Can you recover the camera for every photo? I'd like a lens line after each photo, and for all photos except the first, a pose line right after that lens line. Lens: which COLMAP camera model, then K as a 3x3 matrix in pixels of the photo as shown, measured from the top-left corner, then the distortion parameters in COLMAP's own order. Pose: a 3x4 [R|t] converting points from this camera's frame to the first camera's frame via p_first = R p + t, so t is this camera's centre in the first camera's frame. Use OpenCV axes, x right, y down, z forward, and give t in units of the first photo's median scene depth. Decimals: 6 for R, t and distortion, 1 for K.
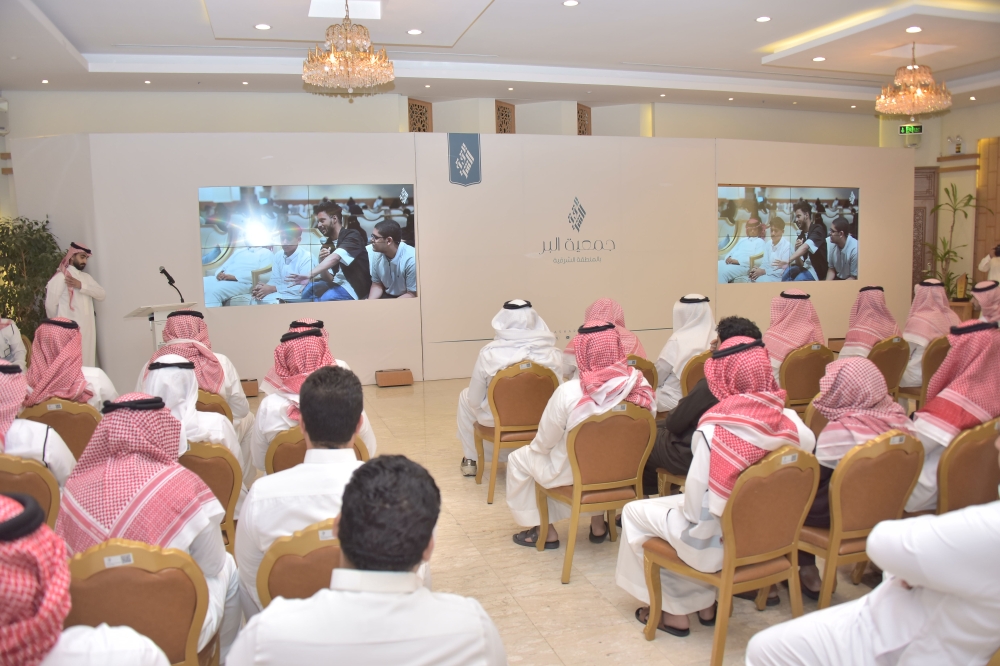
lens RADIAL K [[844.8, 0, 500.0], [0, 844.8, 333.0], [0, 0, 1]] dist [-0.003222, -0.003458]
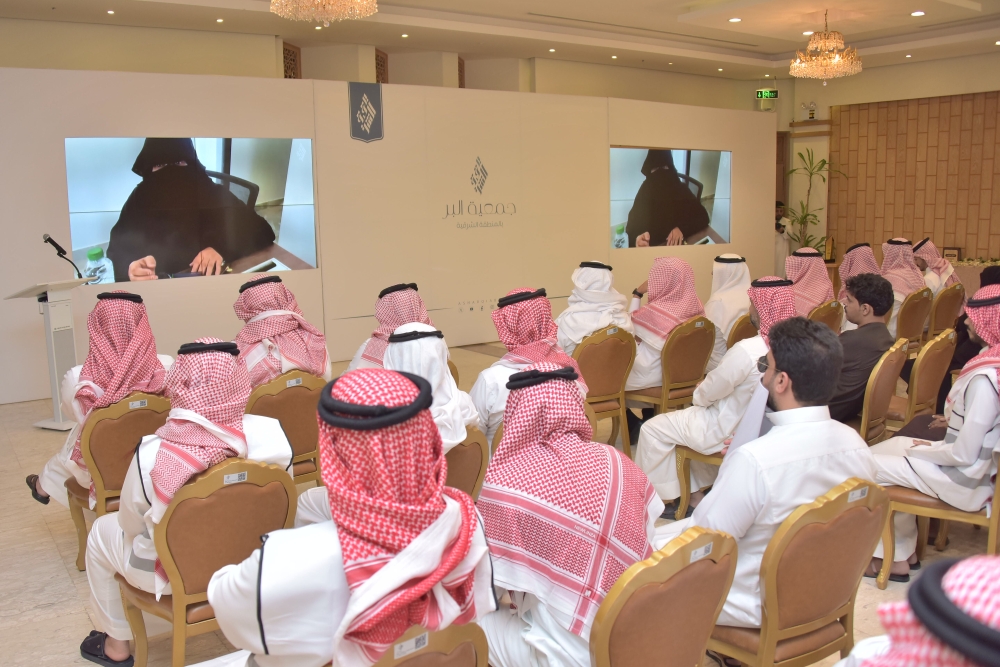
lens RADIAL K [[926.5, 0, 500.0], [0, 926.5, 333.5], [0, 0, 1]] dist [-0.008540, -0.001288]
pose [[0.962622, -0.038155, 0.268147, -0.175171], [0.031452, 0.999077, 0.029251, 0.003550], [-0.269015, -0.019724, 0.962934, 0.016944]]
